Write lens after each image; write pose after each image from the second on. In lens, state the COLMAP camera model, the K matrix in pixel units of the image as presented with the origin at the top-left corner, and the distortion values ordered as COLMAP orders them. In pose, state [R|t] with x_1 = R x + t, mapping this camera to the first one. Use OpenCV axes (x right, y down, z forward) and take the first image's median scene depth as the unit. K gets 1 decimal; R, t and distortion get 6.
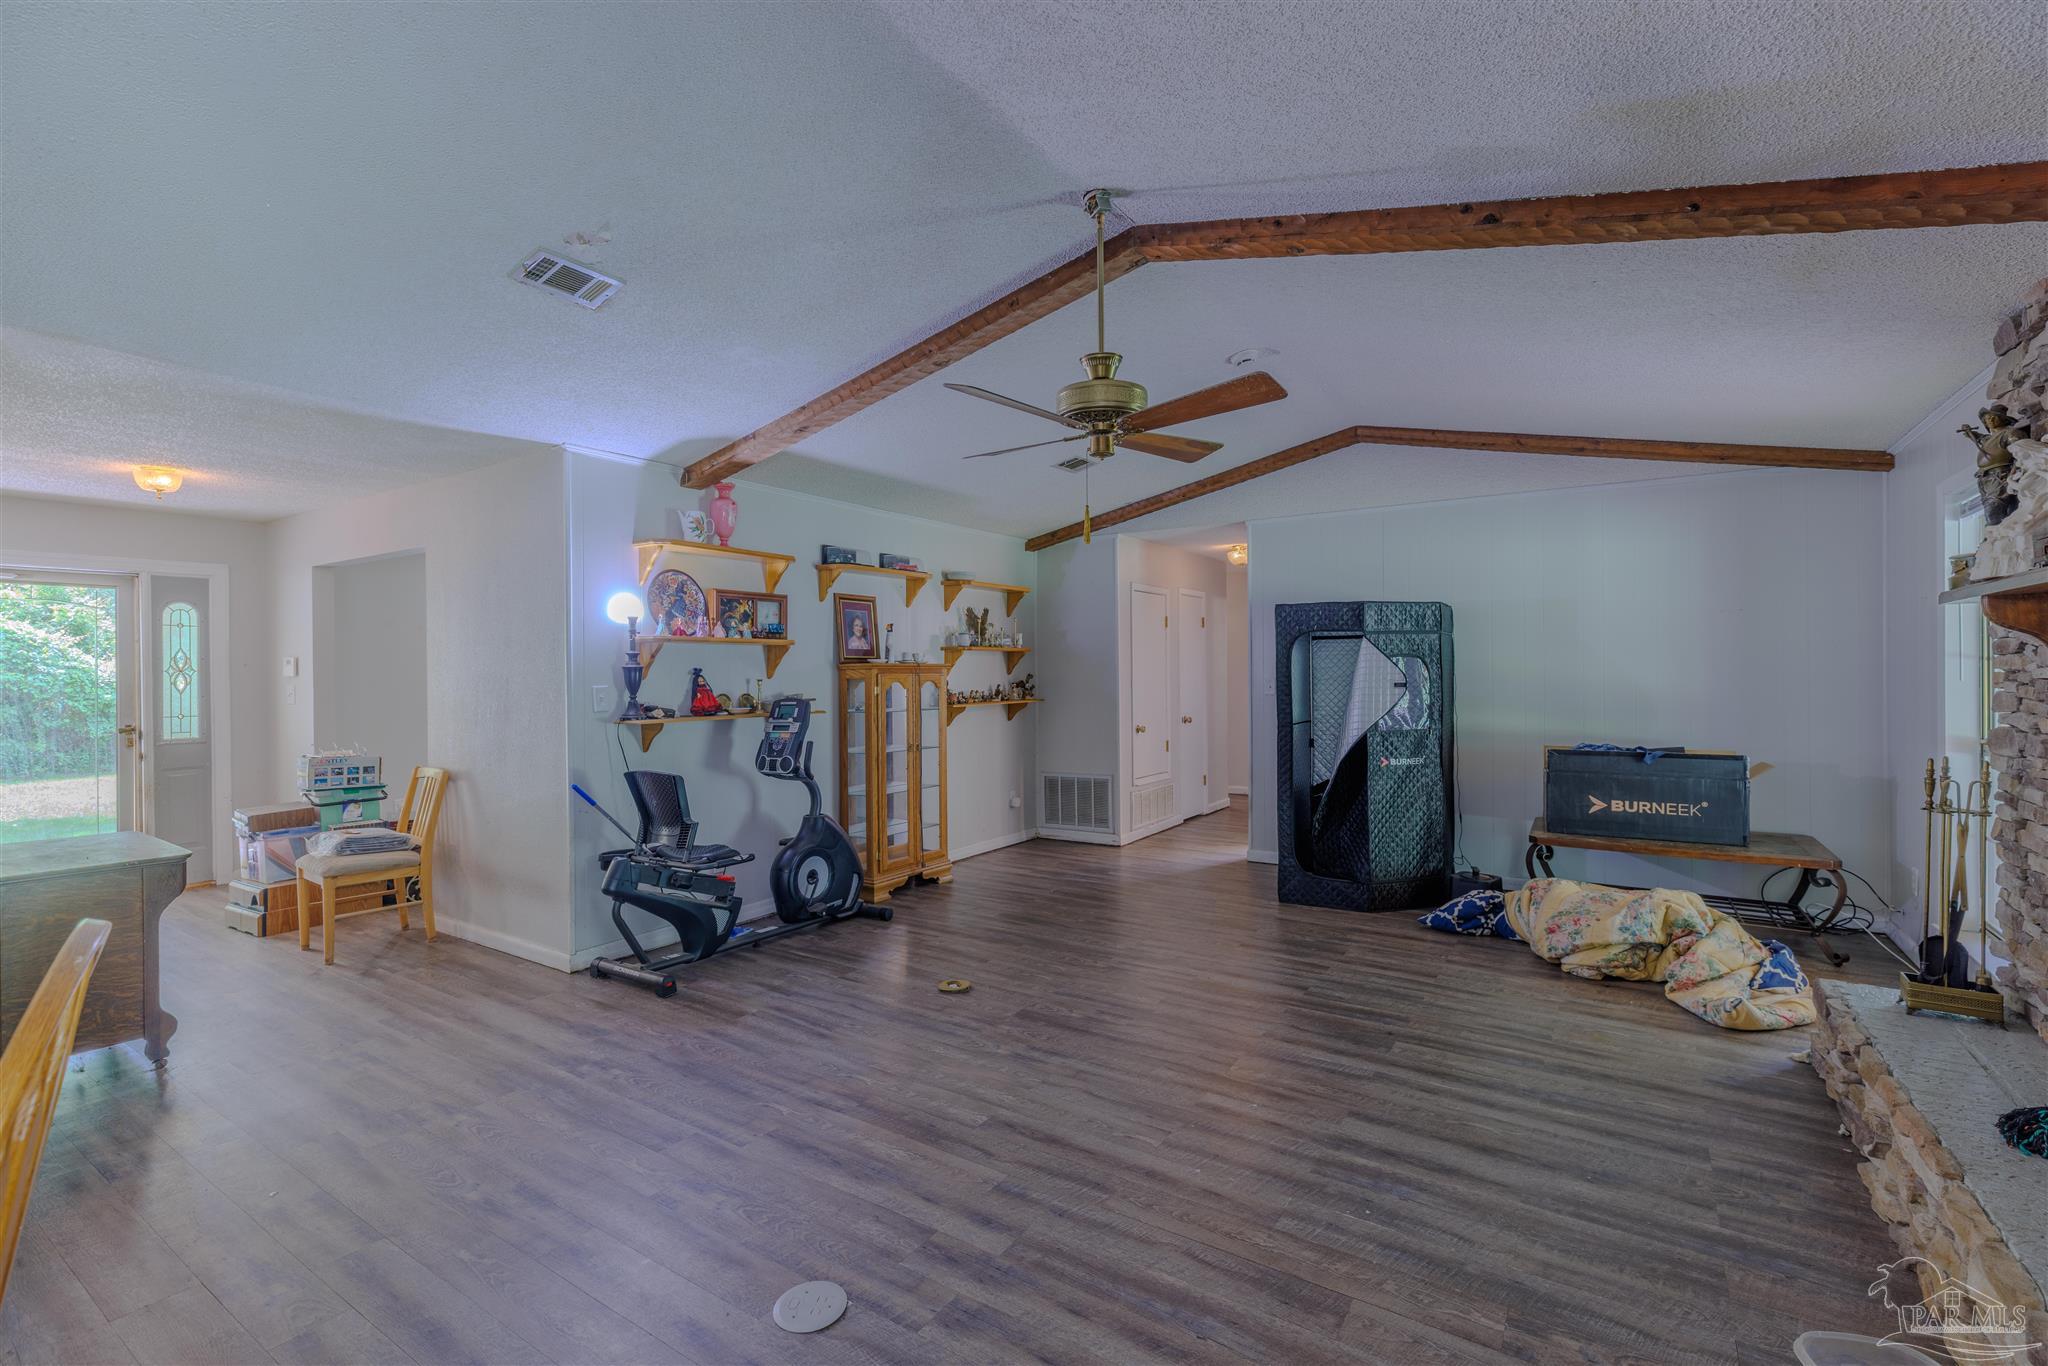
lens RADIAL K [[915.2, 0, 1014.2], [0, 915.2, 672.9], [0, 0, 1]] dist [0.004410, 0.000063]
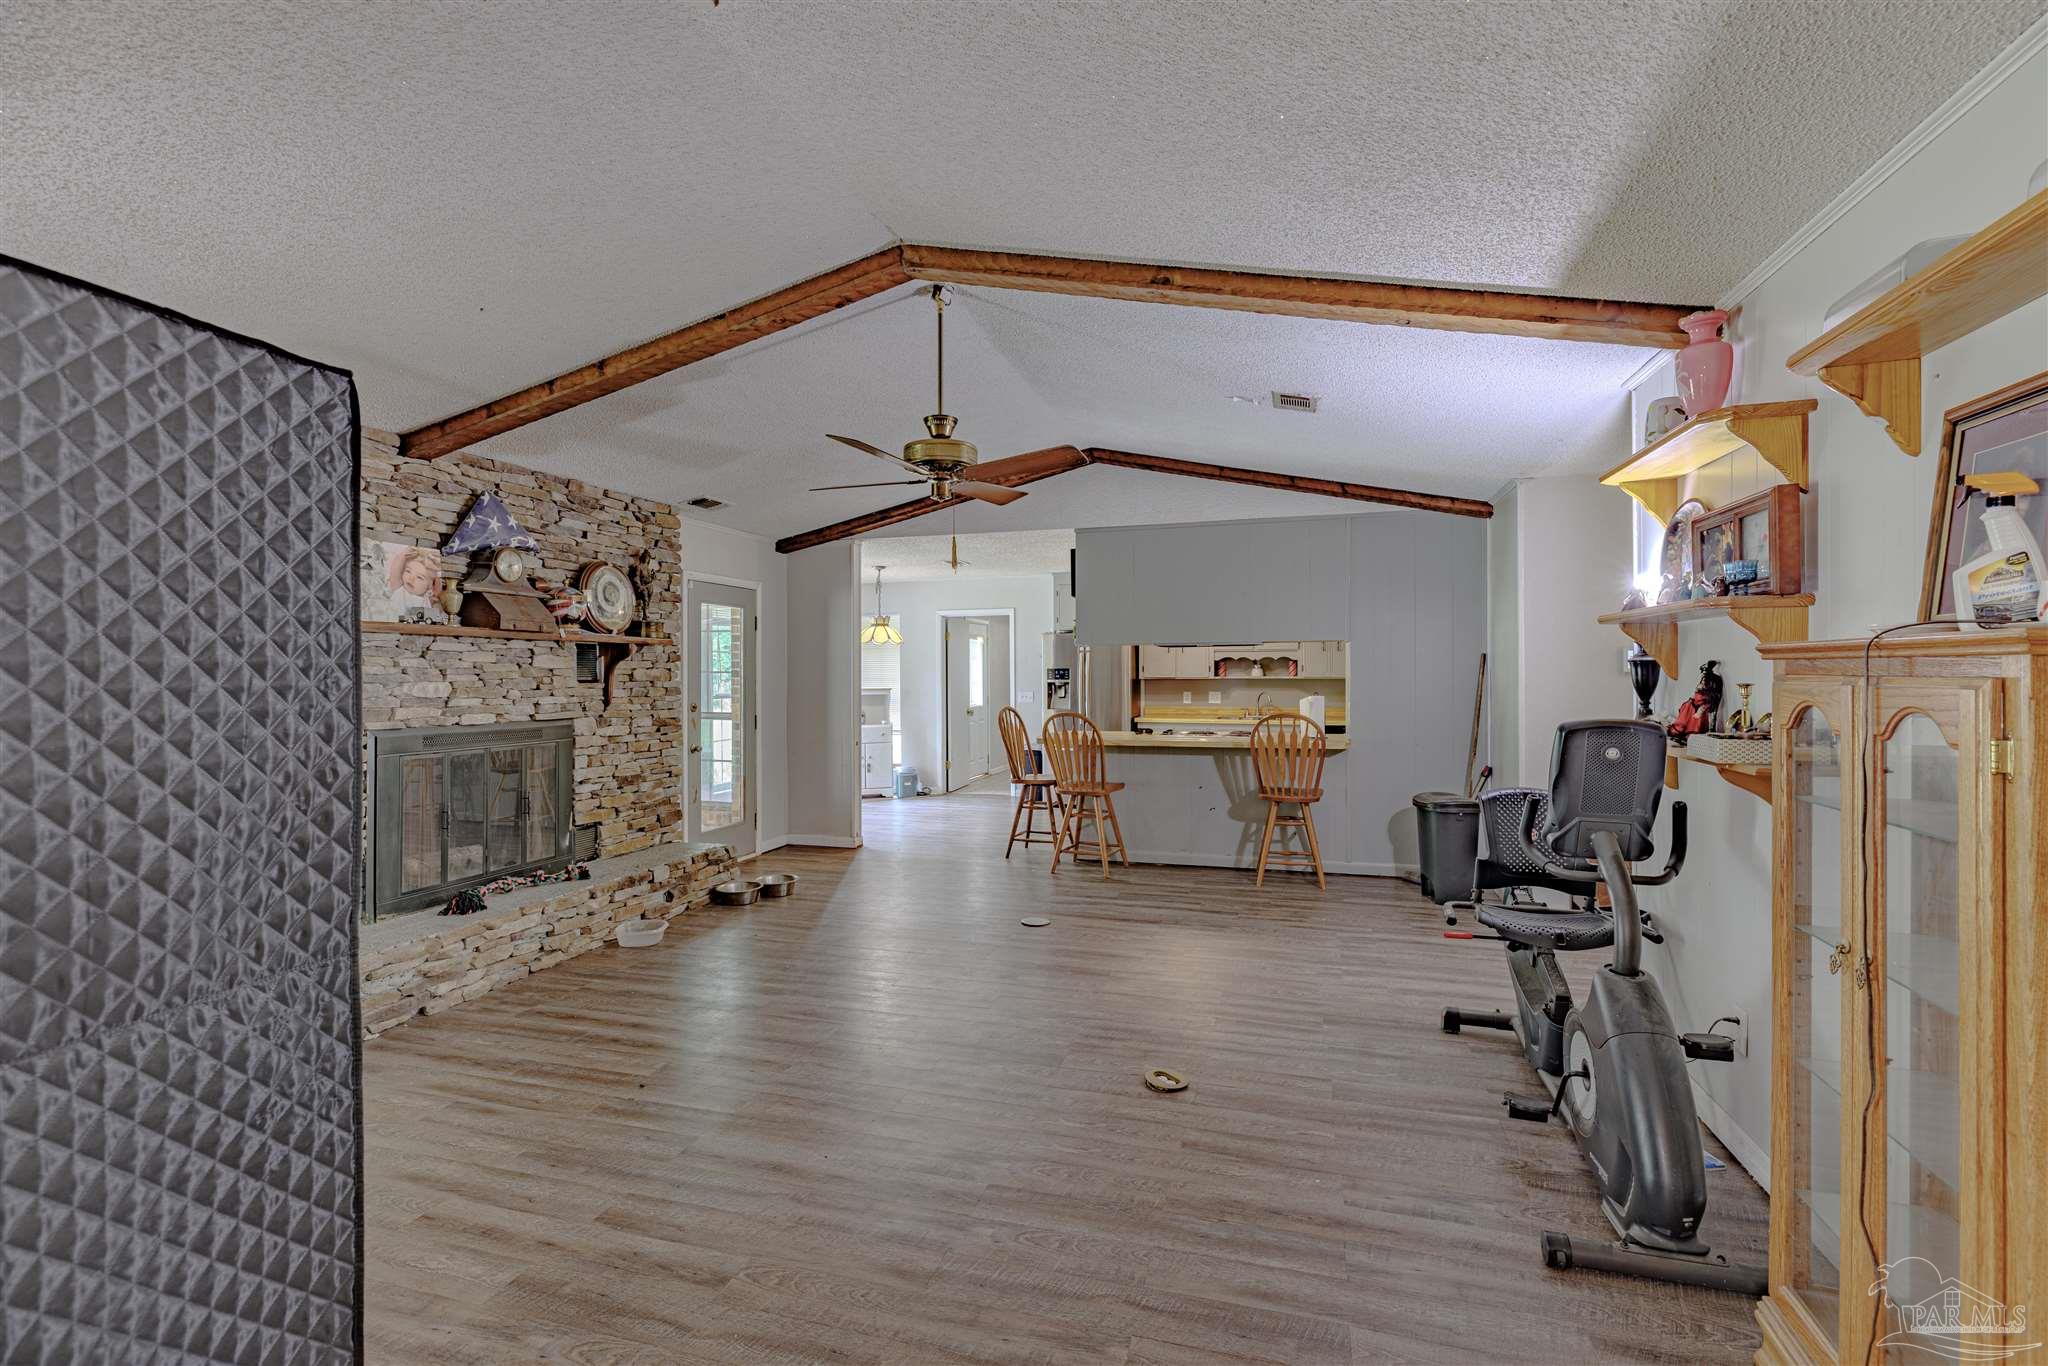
lens RADIAL K [[915.2, 0, 1022.8], [0, 915.2, 686.1], [0, 0, 1]] dist [0.004410, 0.000063]
pose [[-0.955926, 0.014769, -0.293236, 0.227297], [0.009515, 0.999768, 0.019338, -0.005110], [0.293453, 0.015695, -0.955845, 1.417330]]
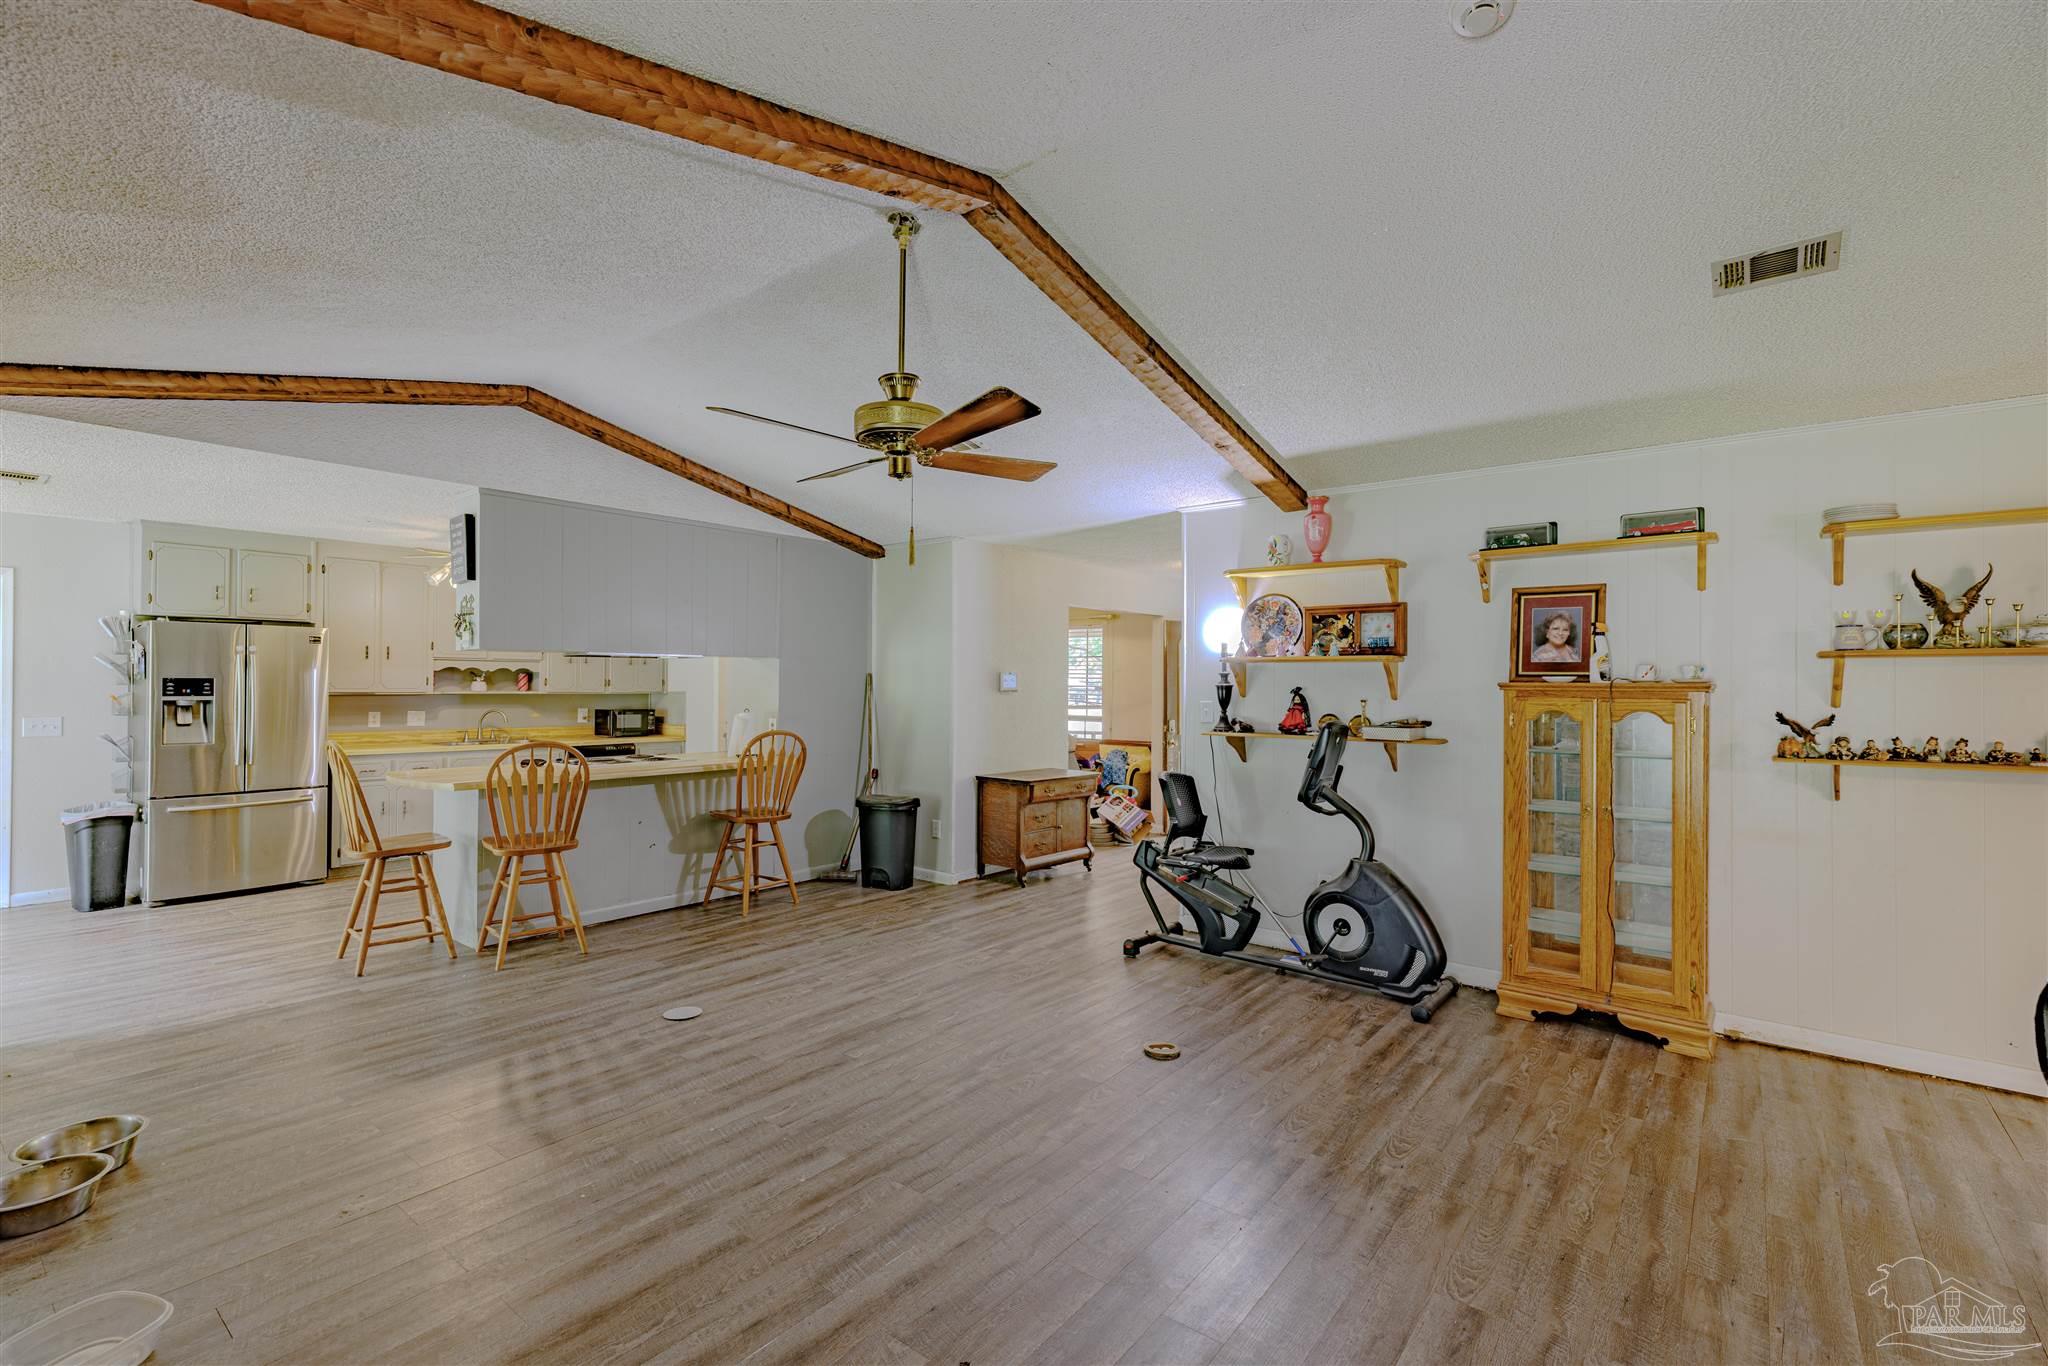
lens RADIAL K [[915.2, 0, 1018.2], [0, 915.2, 680.3], [0, 0, 1]] dist [0.004410, 0.000063]
pose [[-0.088872, 0.001049, -0.996042, 0.691663], [-0.007761, 0.999968, 0.001746, -0.012275], [0.996013, 0.007885, -0.088862, 0.782871]]
